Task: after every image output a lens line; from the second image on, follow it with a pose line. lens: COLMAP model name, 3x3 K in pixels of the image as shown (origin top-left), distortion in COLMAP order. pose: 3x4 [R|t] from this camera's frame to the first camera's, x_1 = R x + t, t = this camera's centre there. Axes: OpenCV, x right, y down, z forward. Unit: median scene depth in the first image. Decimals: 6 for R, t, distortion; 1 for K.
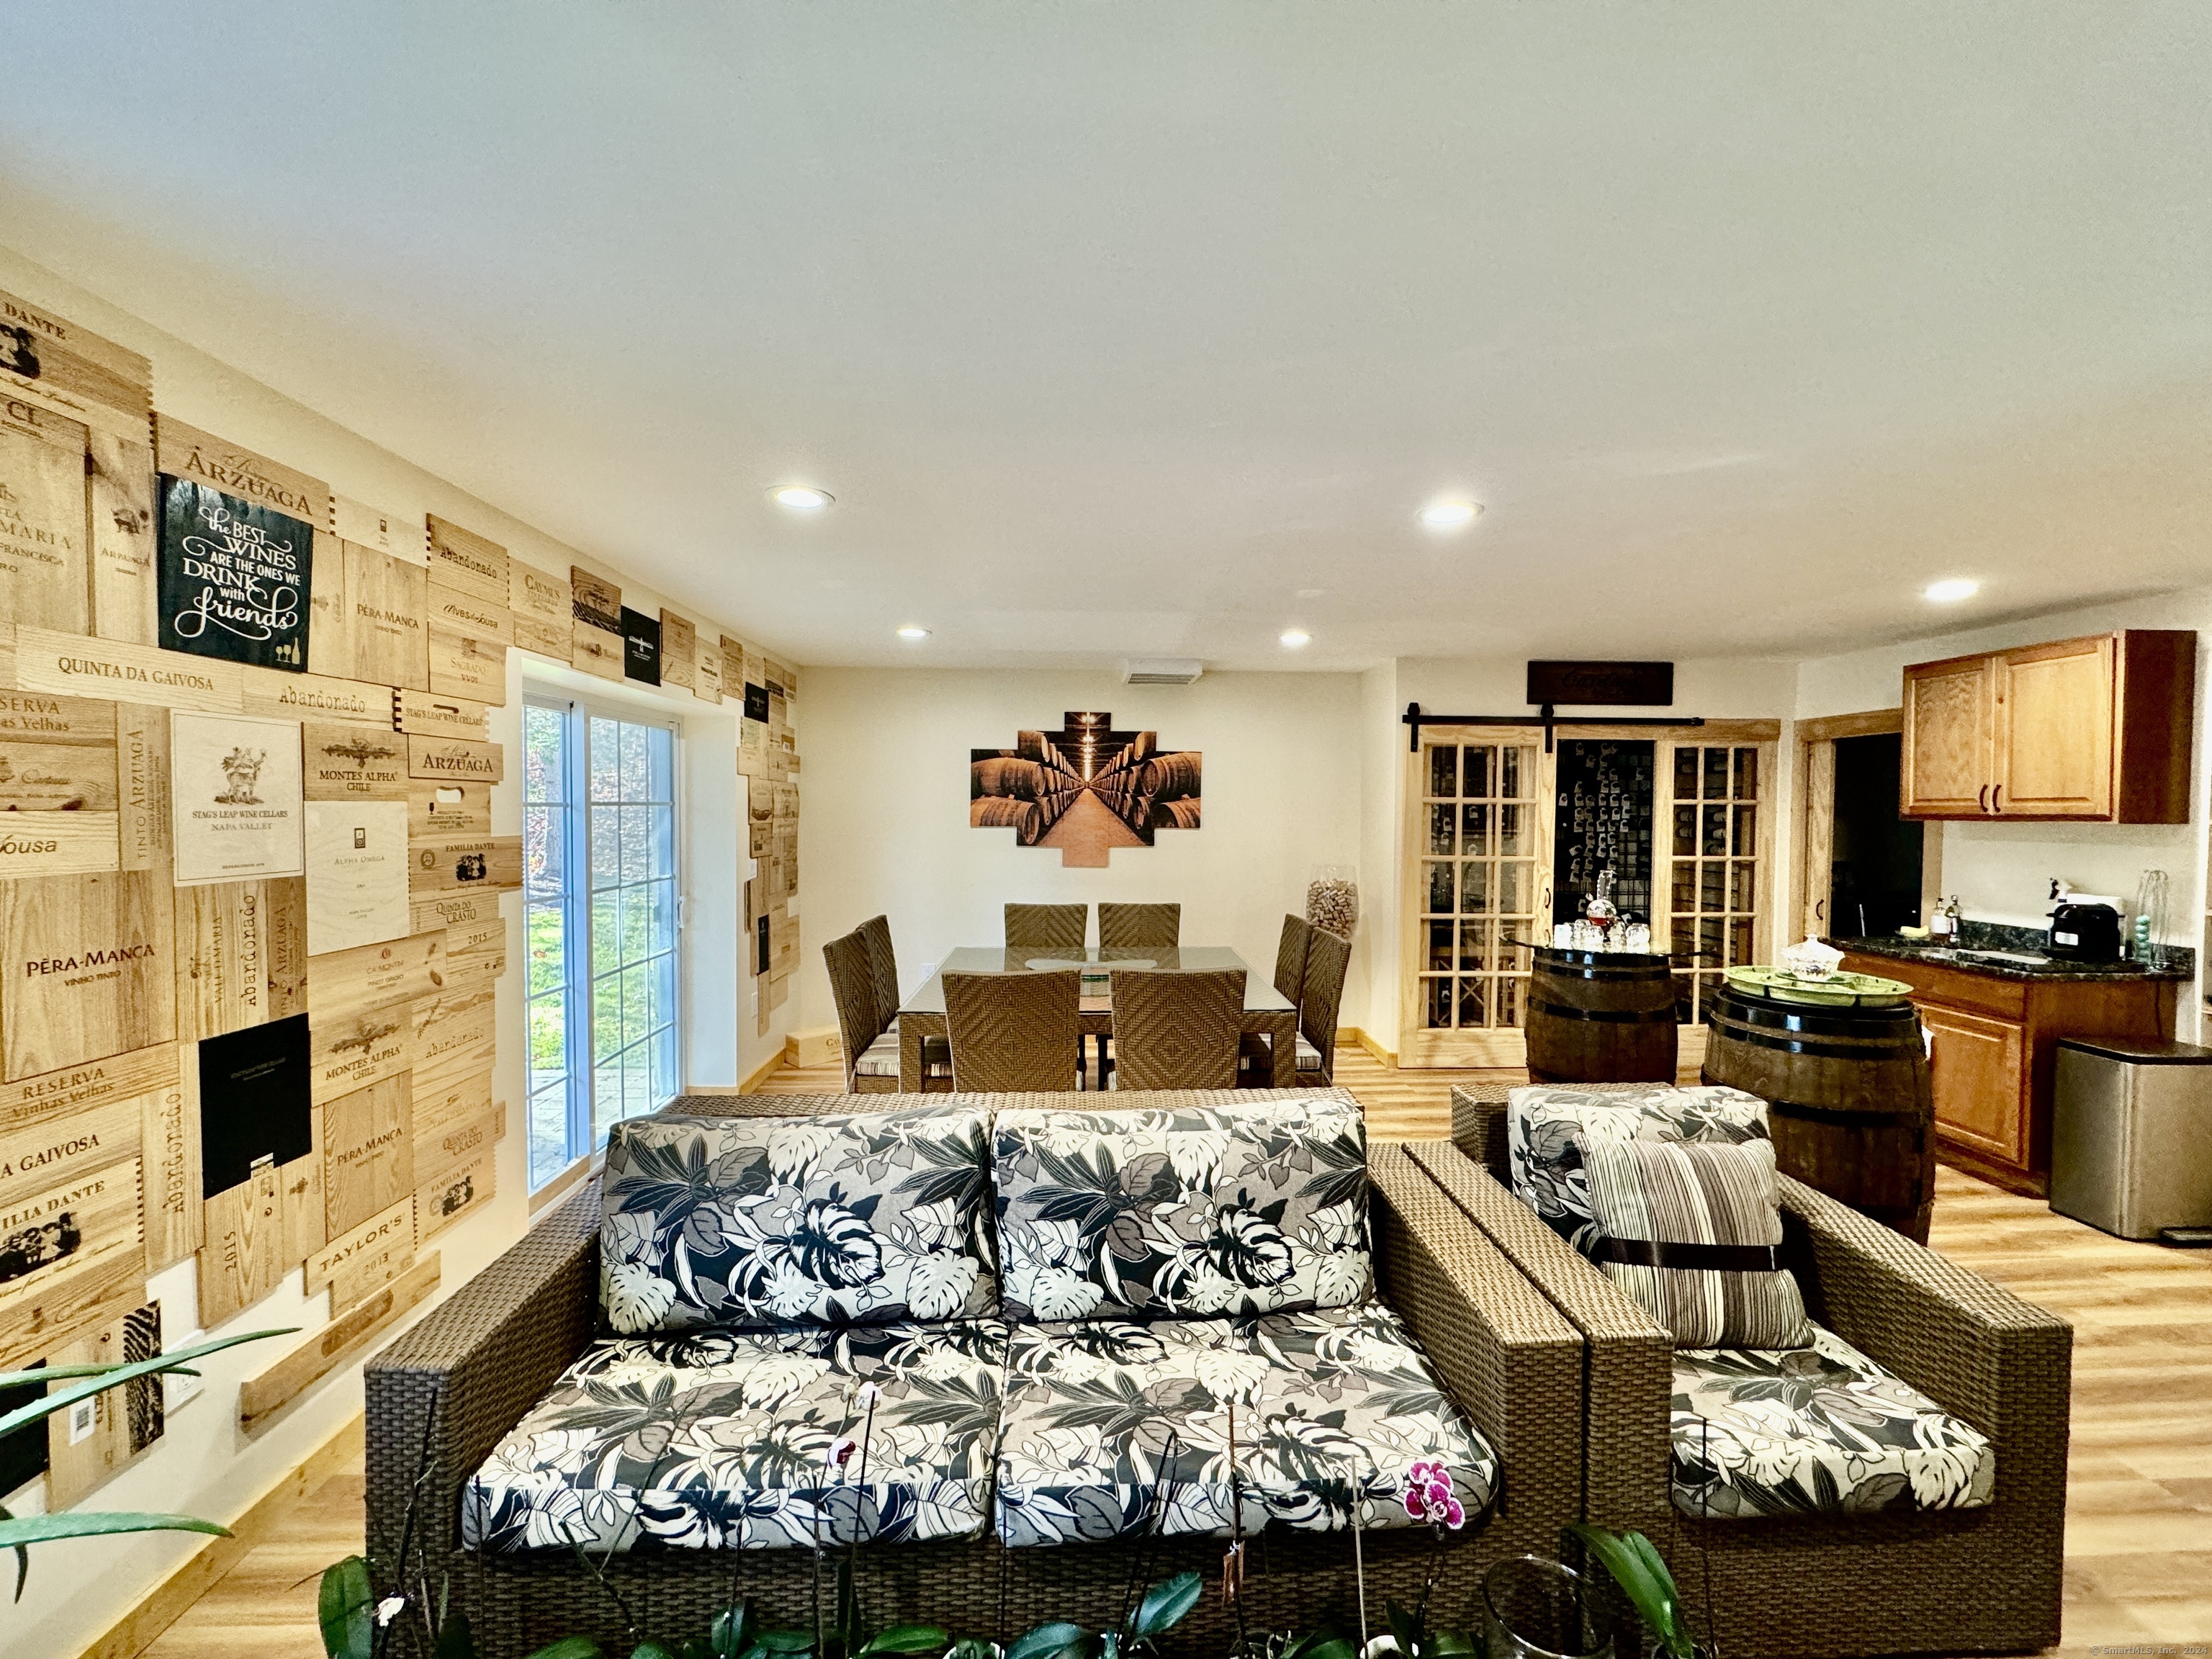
lens RADIAL K [[879.9, 0, 1109.8], [0, 879.9, 829.0], [0, 0, 1]] dist [-0.003340, 0.000326]
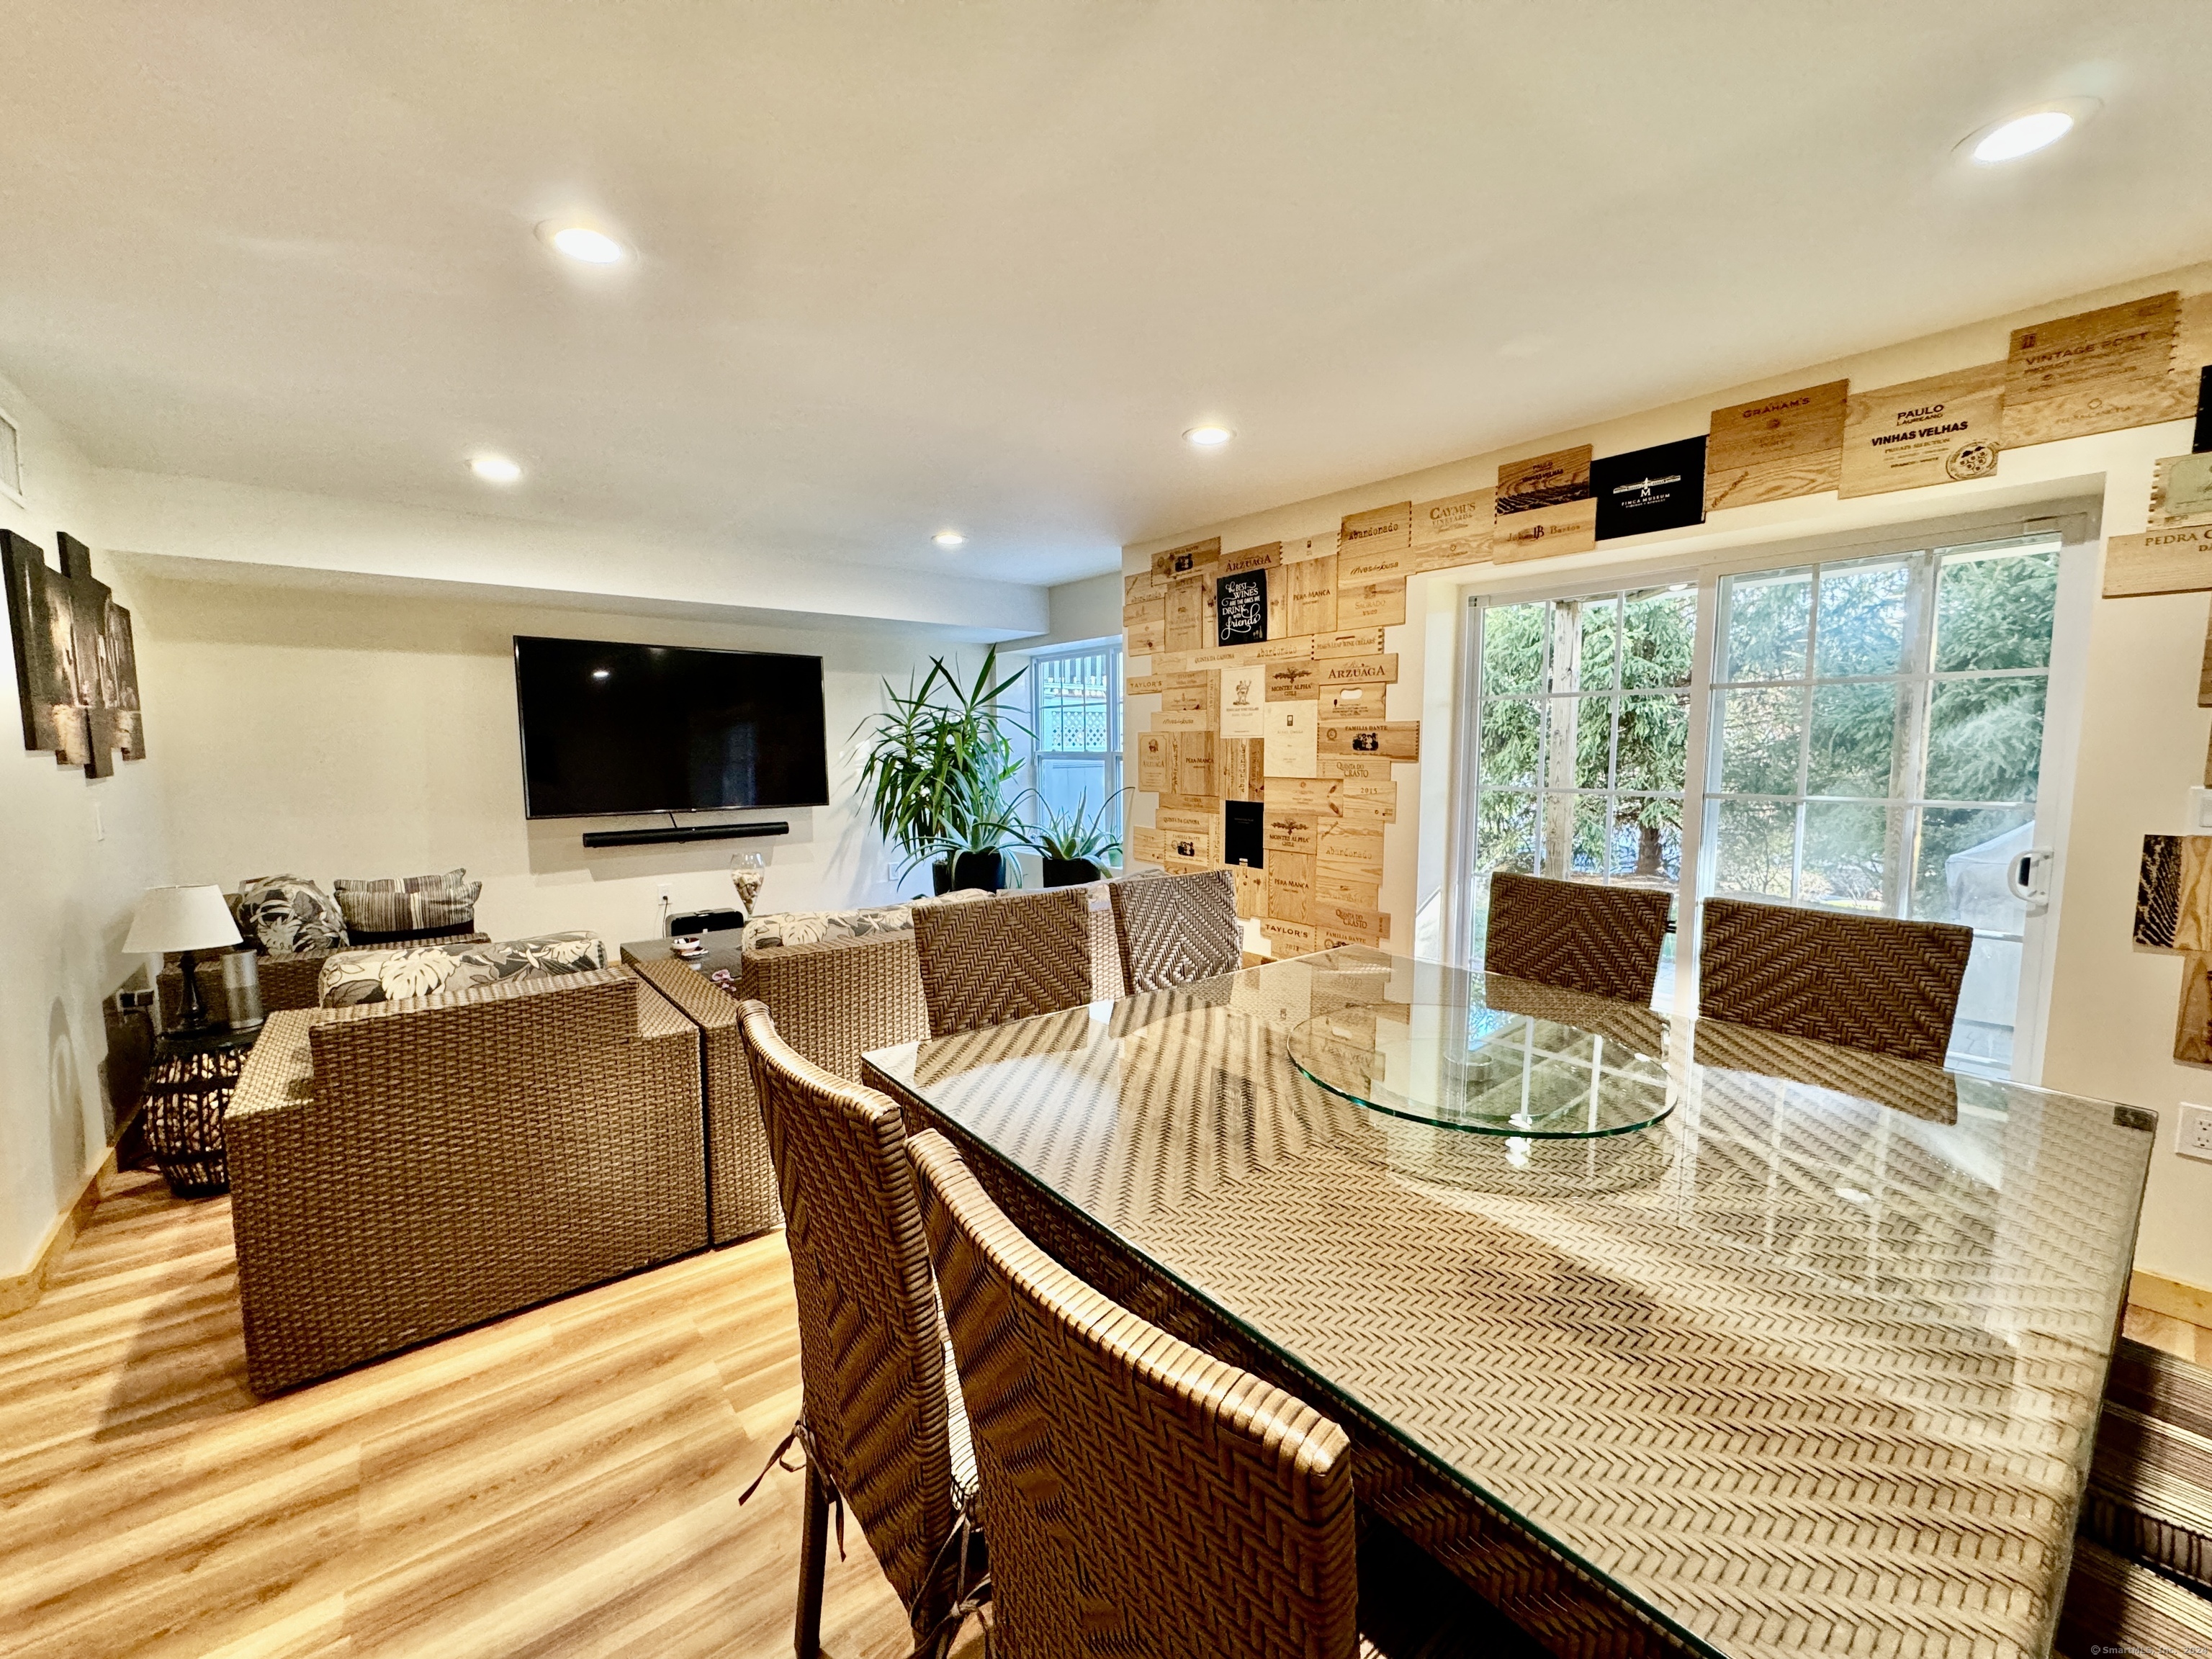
lens RADIAL K [[879.9, 0, 1113.5], [0, 879.9, 834.7], [0, 0, 1]] dist [-0.003340, 0.000326]
pose [[-0.800421, 0.058718, -0.596556, 0.326563], [-0.017075, 0.992554, 0.120606, 0.017477], [0.599196, 0.106722, -0.793458, 1.241210]]
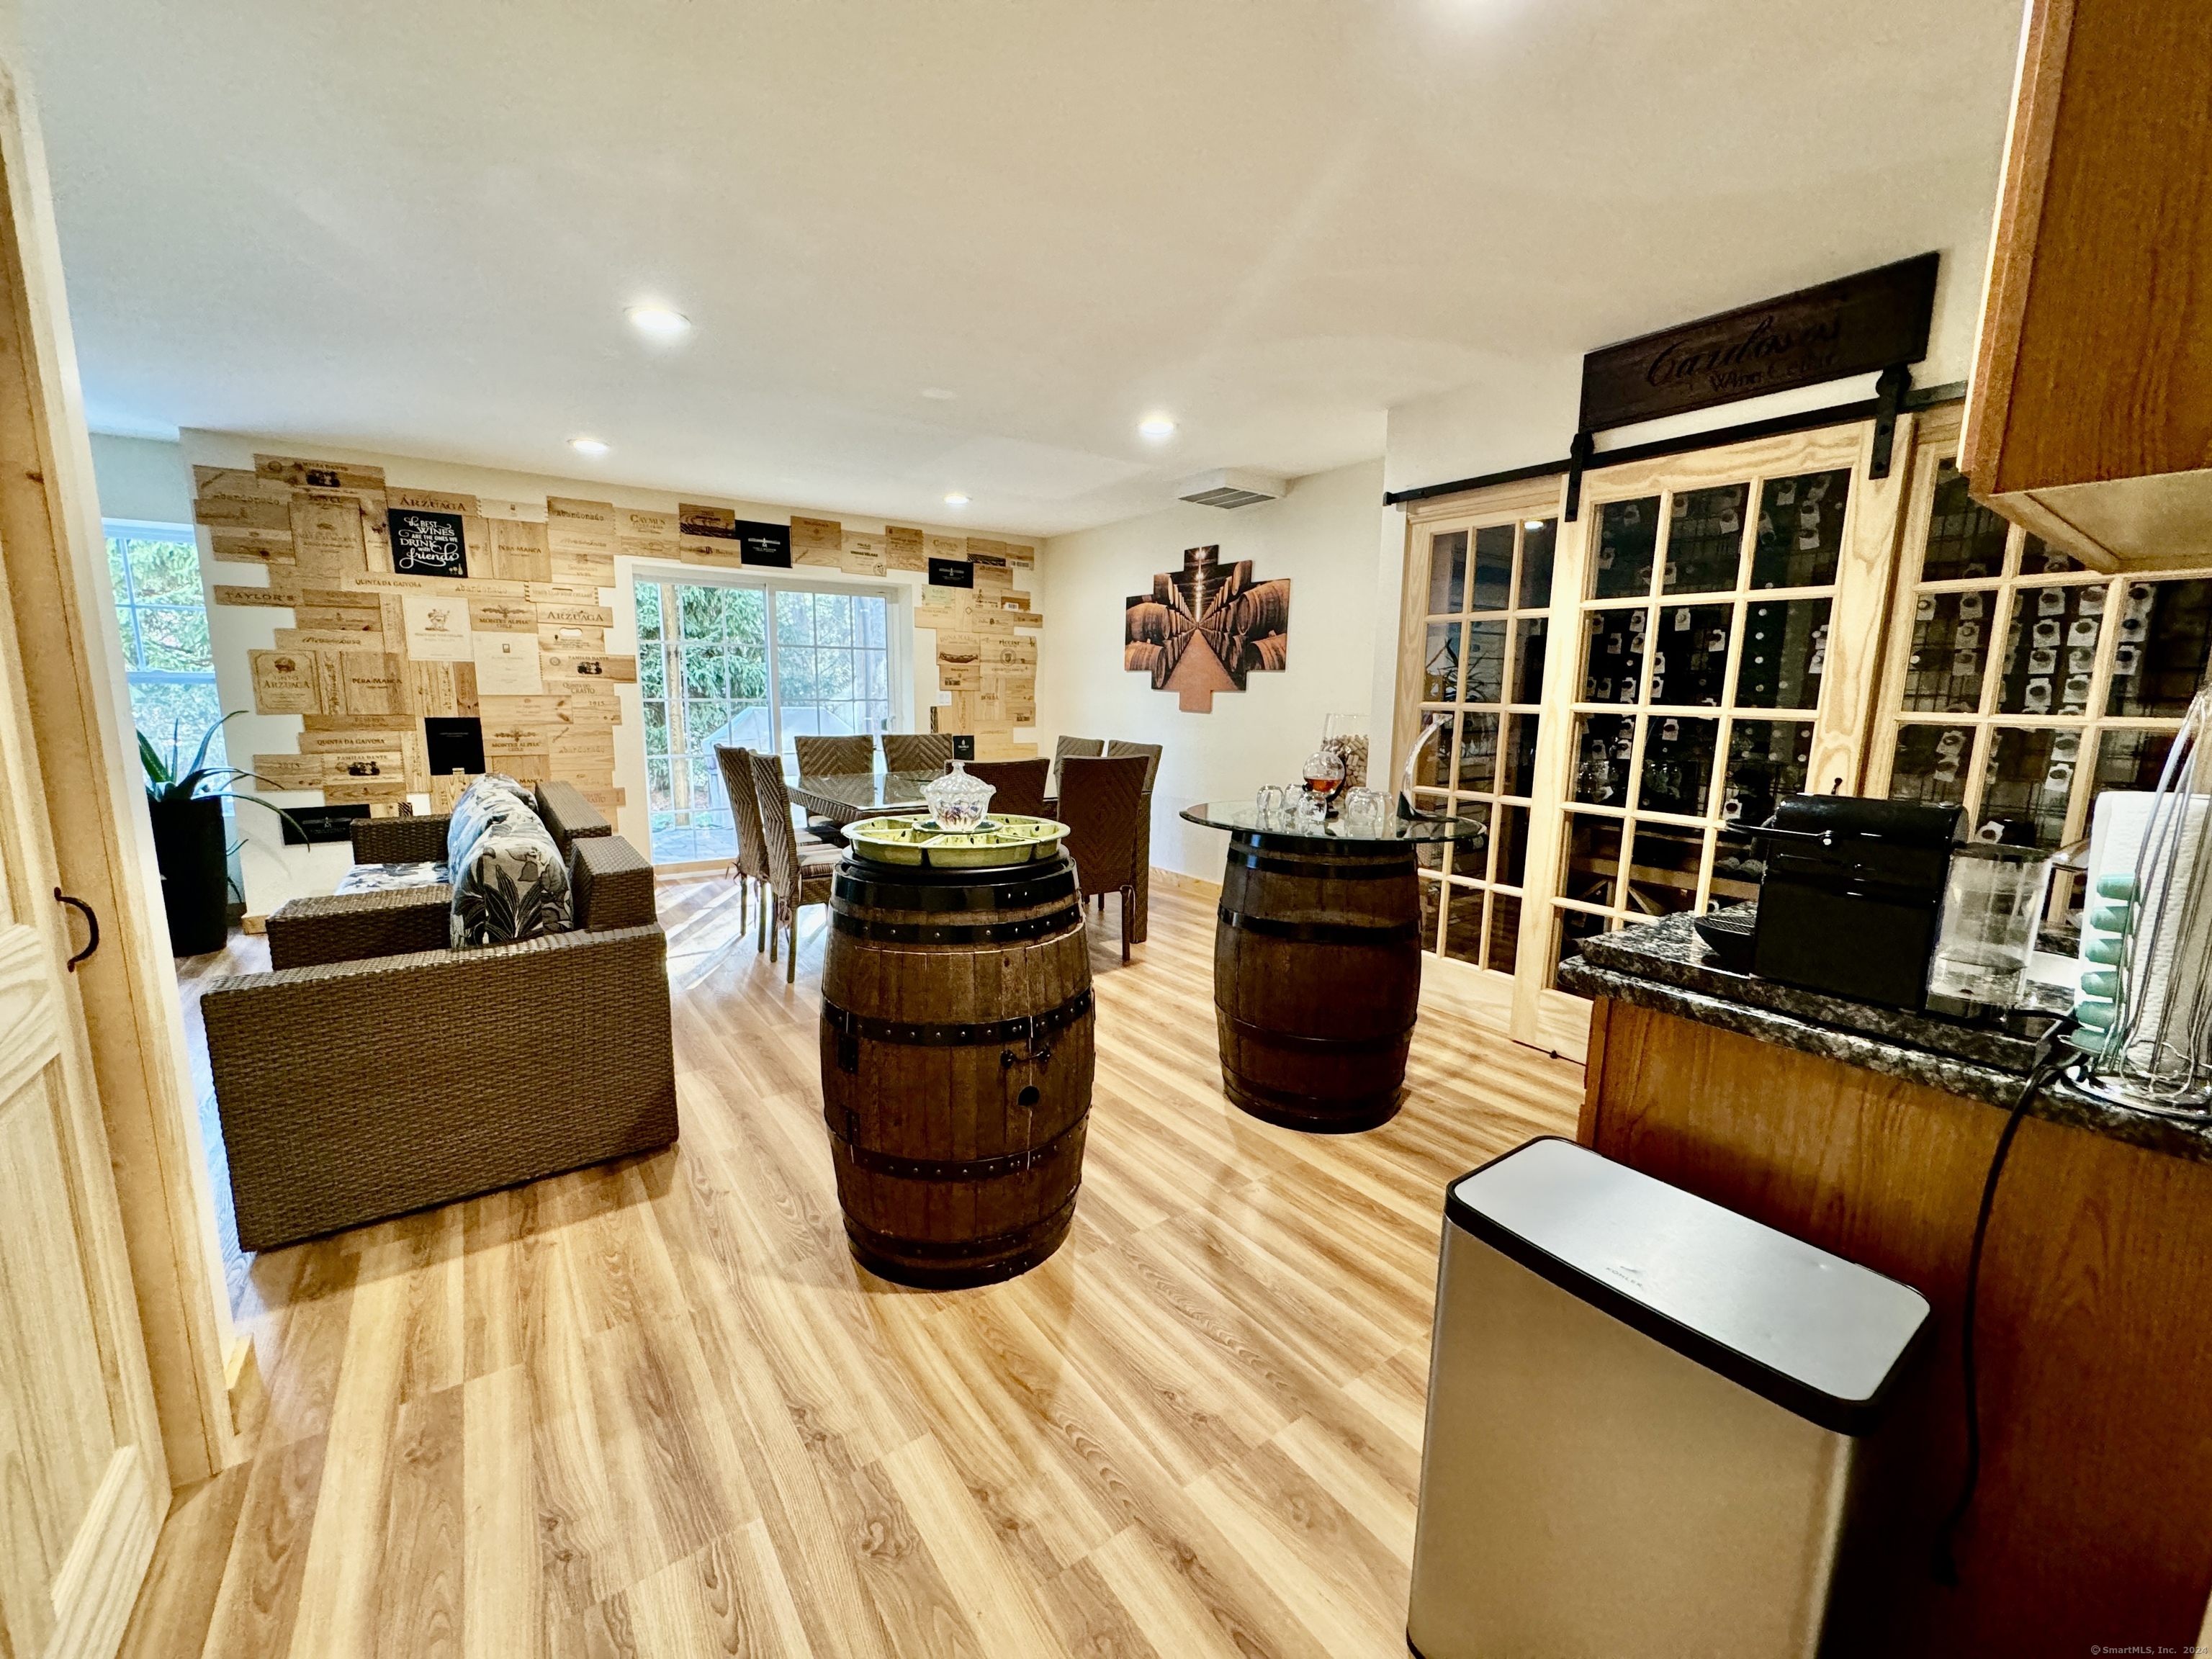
lens RADIAL K [[879.9, 0, 1106.9], [0, 879.9, 828.8], [0, 0, 1]] dist [-0.003340, 0.000326]
pose [[0.544060, 0.135746, -0.827992, 1.088932], [-0.033781, 0.989570, 0.140039, 0.055938], [0.838366, -0.048220, 0.542971, 0.562231]]
